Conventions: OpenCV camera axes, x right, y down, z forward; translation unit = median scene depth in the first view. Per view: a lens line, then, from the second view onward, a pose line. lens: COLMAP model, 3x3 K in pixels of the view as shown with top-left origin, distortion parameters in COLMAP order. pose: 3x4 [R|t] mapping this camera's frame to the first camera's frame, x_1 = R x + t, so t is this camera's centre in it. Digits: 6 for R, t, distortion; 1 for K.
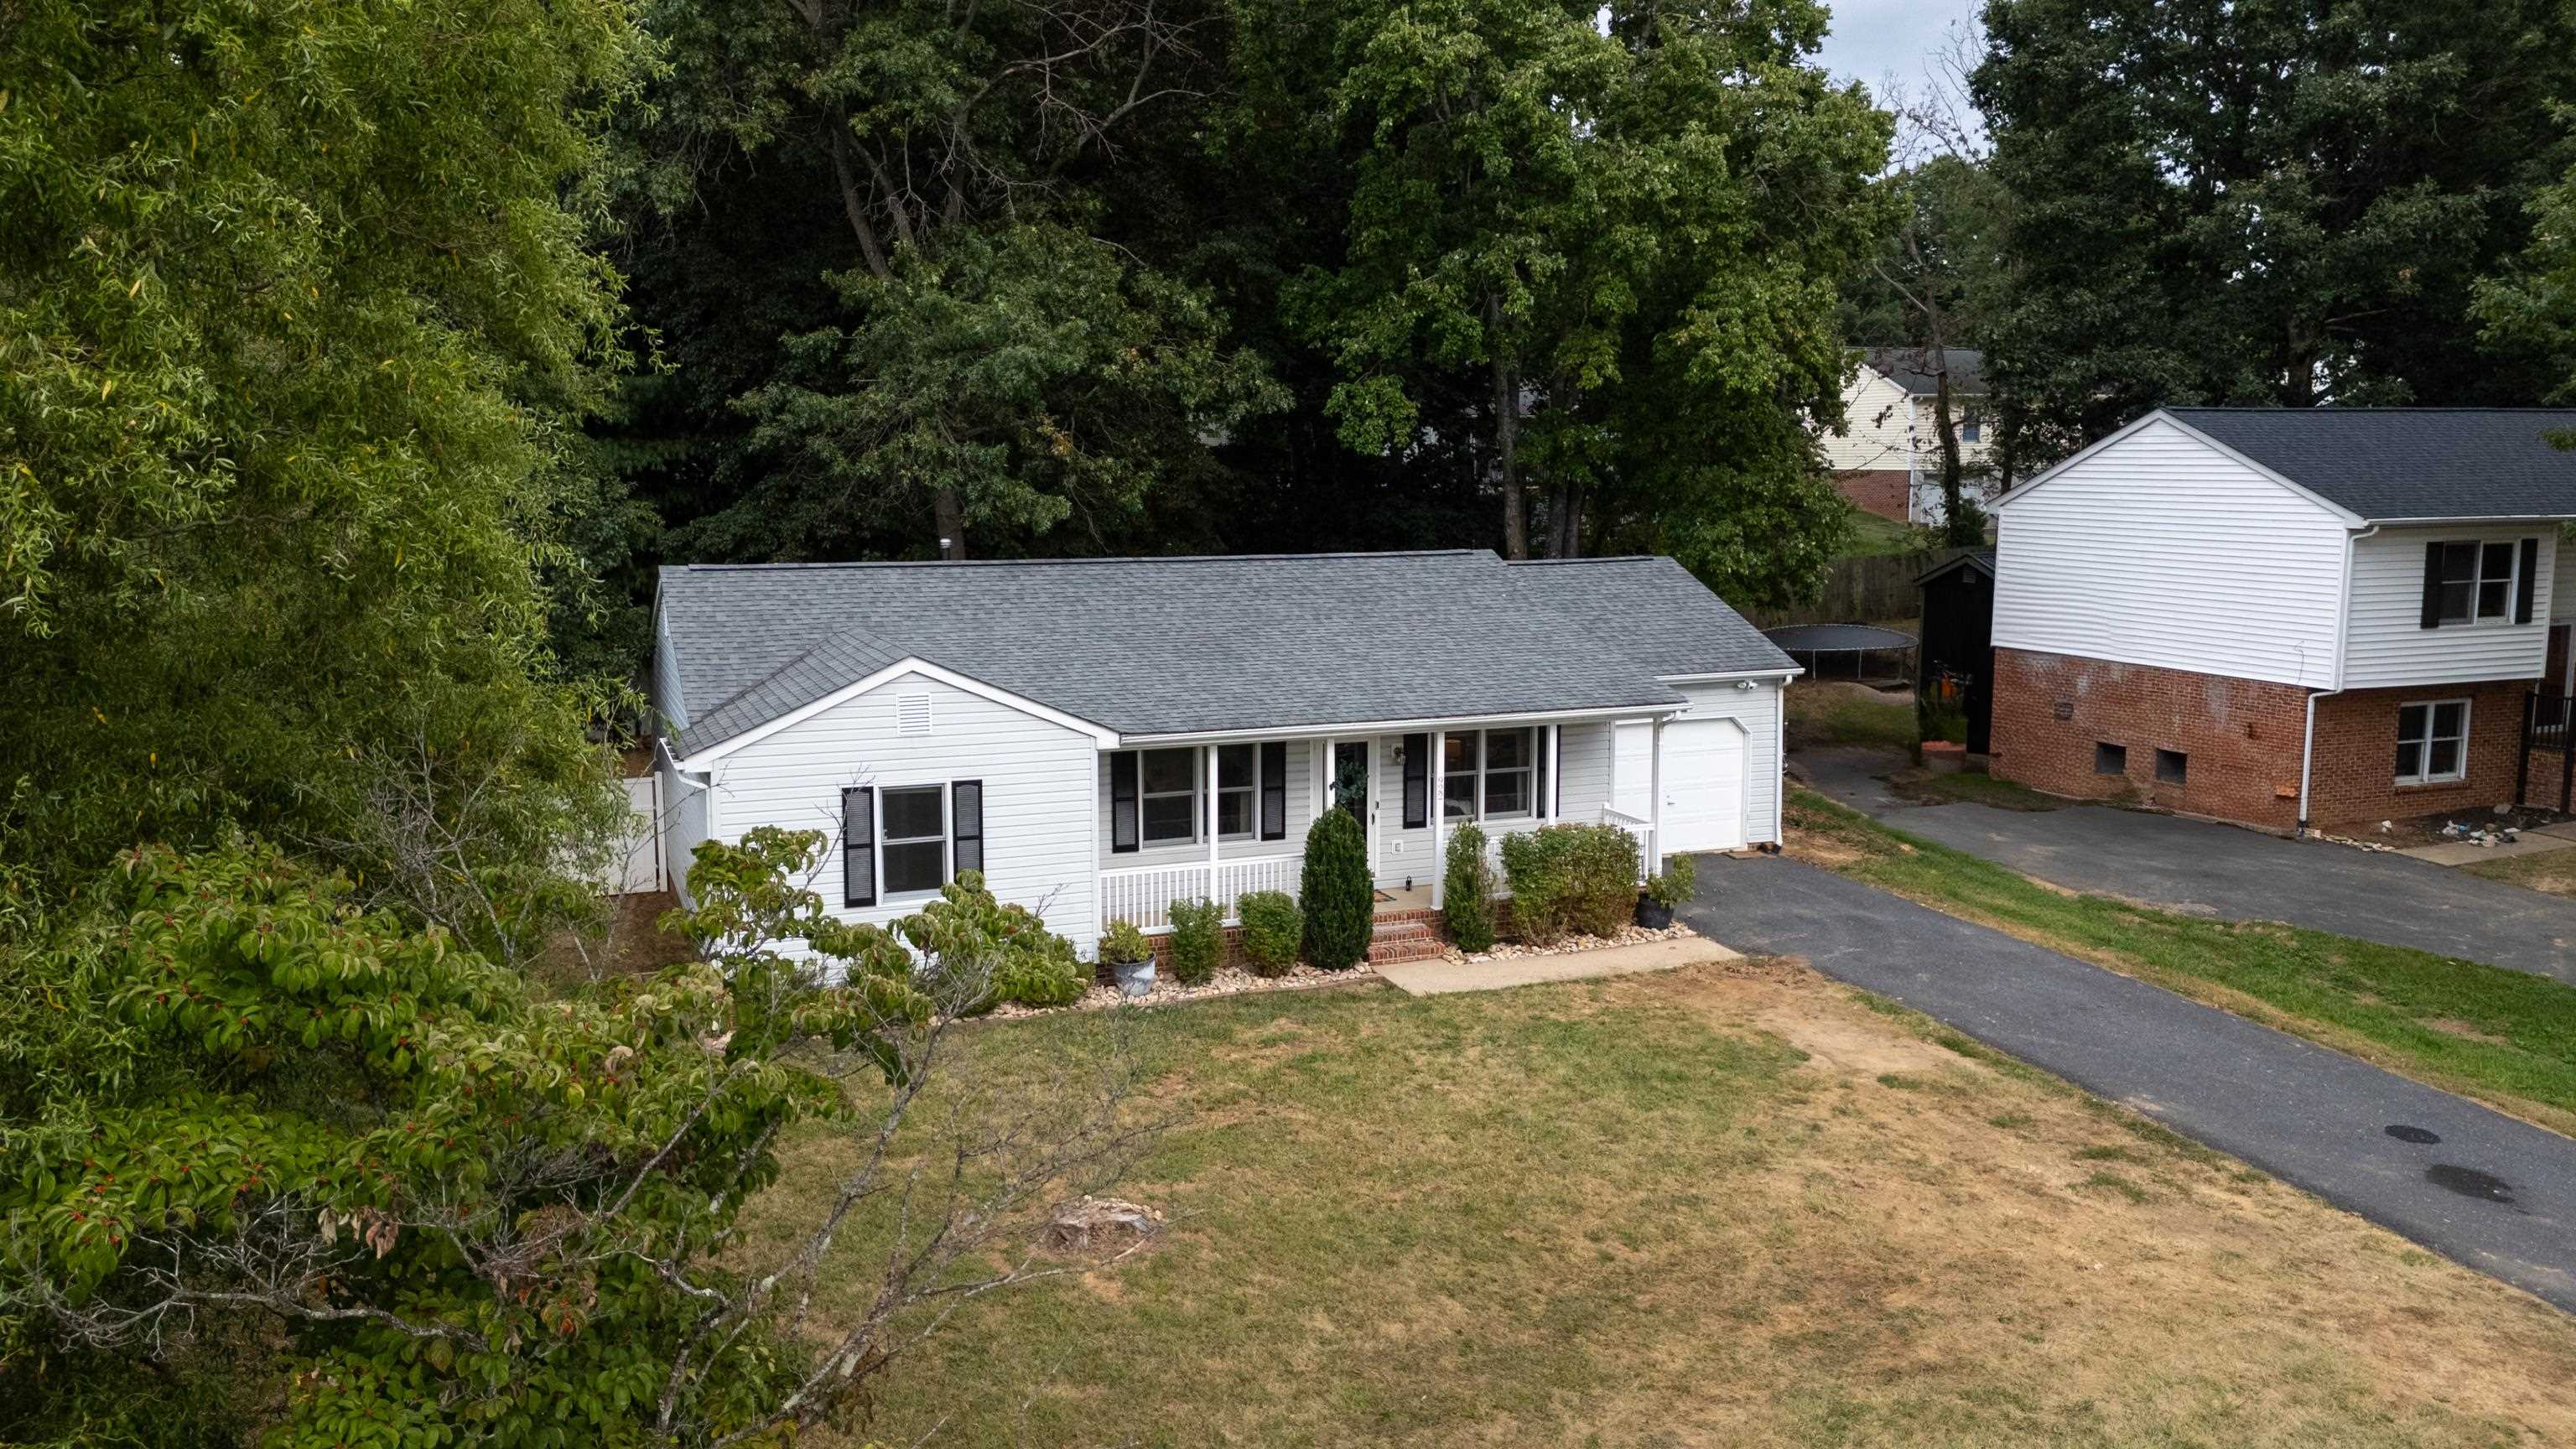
lens RADIAL K [[1906.0, 0, 1288.0], [0, 1906.0, 724.5], [0, 0, 1]] dist [0.083147, -0.086999]
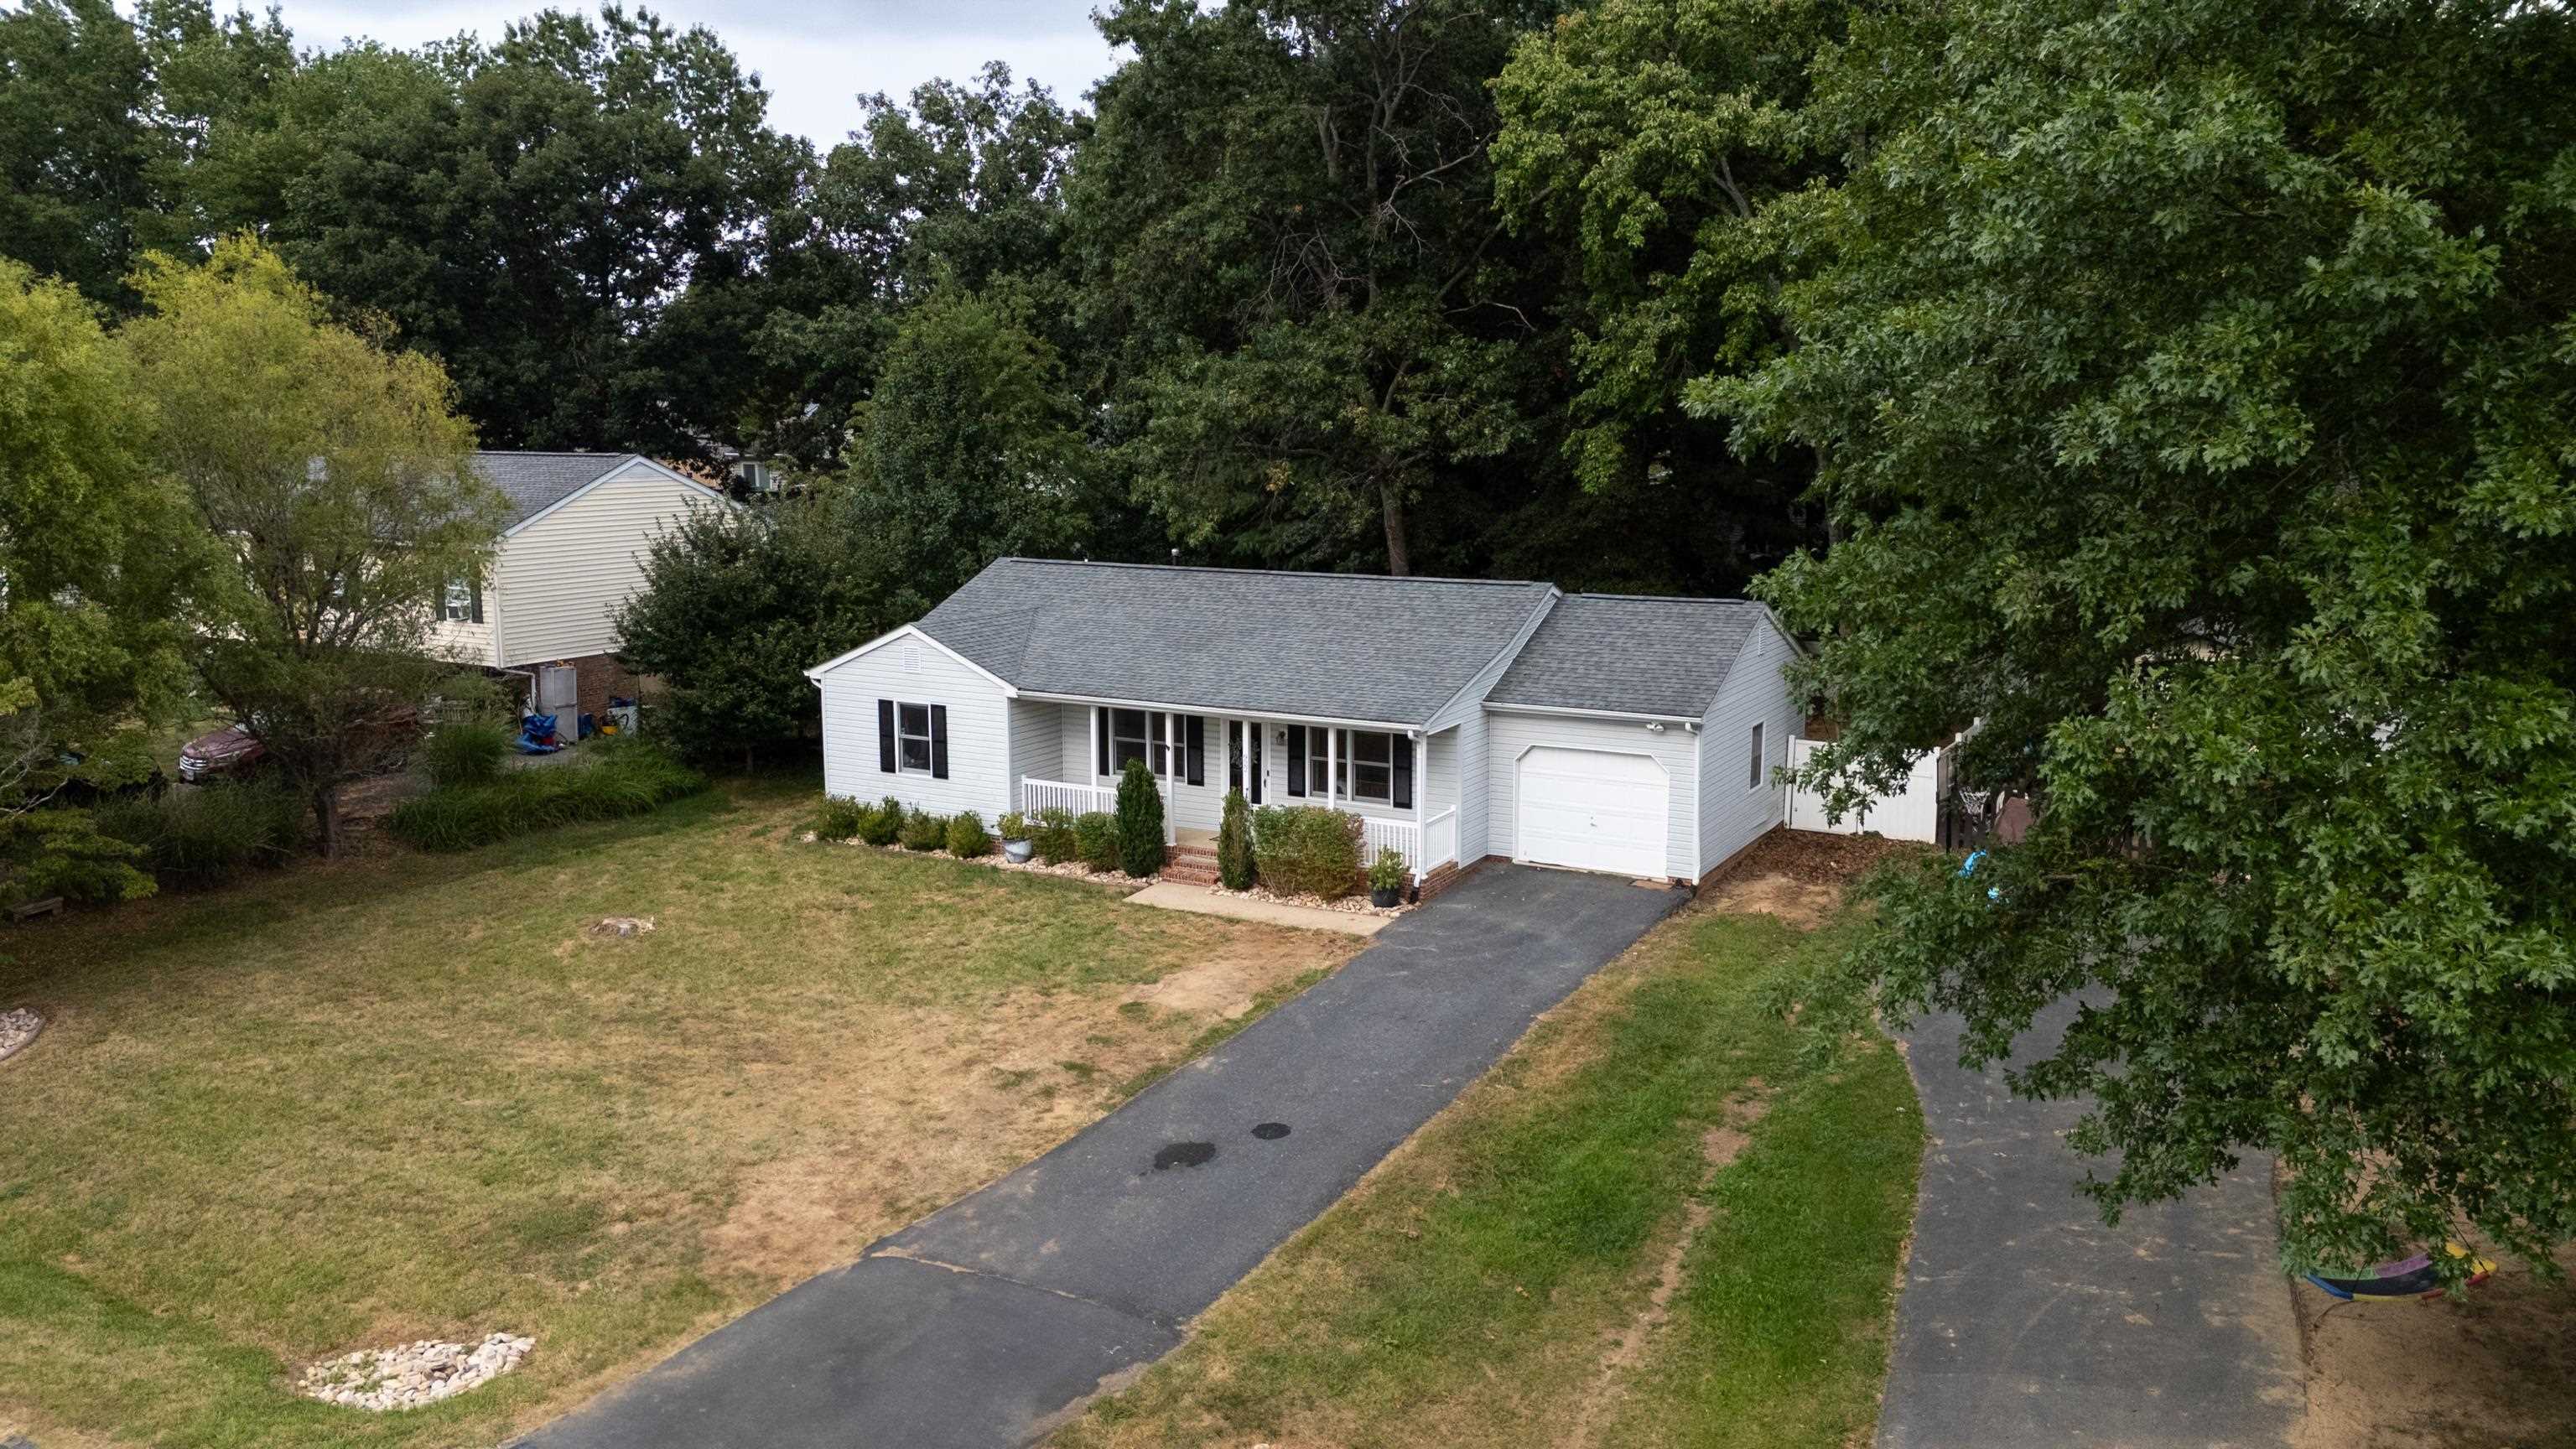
lens RADIAL K [[1906.0, 0, 1288.0], [0, 1906.0, 724.5], [0, 0, 1]] dist [0.083147, -0.086999]
pose [[0.625631, 0.128849, -0.769405, 1.197225], [-0.109712, 0.990996, 0.076748, -0.104496], [0.772366, 0.036397, 0.634134, 0.210255]]
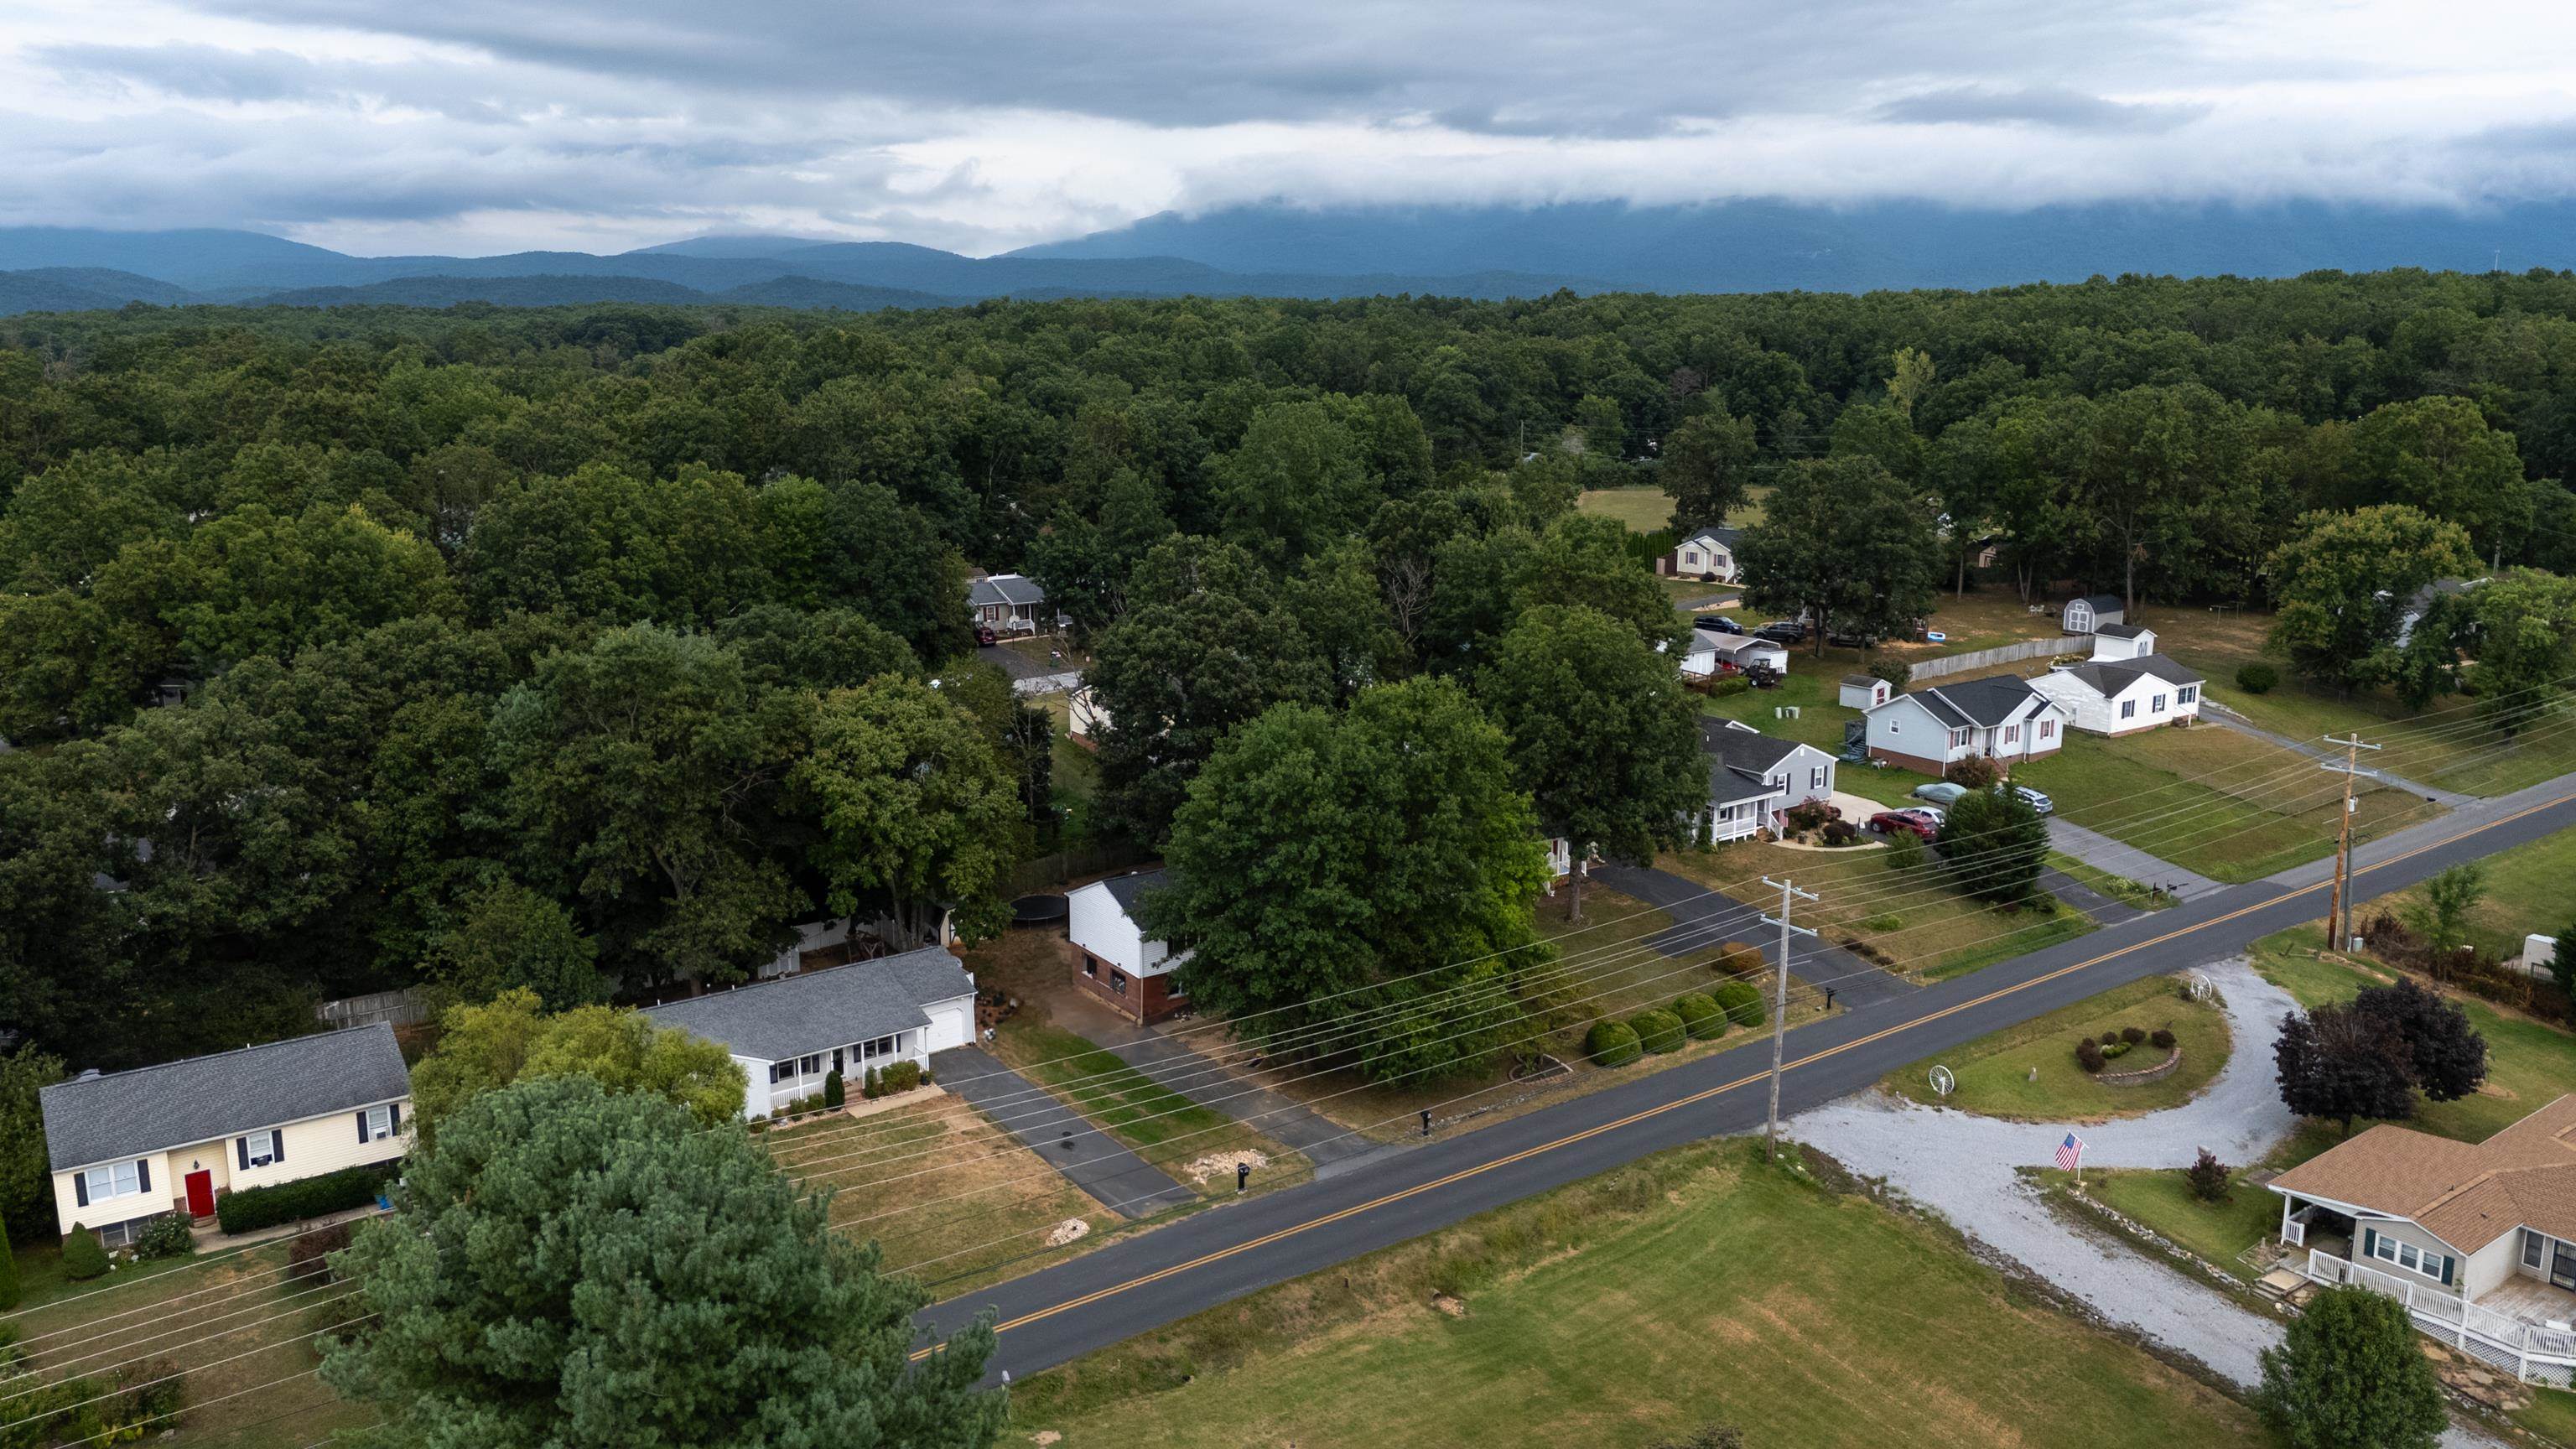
lens RADIAL K [[1906.0, 0, 1288.0], [0, 1906.0, 724.5], [0, 0, 1]] dist [0.083147, -0.086999]
pose [[0.968728, -0.051680, 0.242683, 0.010324], [0.035271, 0.996818, 0.071480, -0.917654], [-0.245604, -0.060685, 0.967469, -2.997915]]
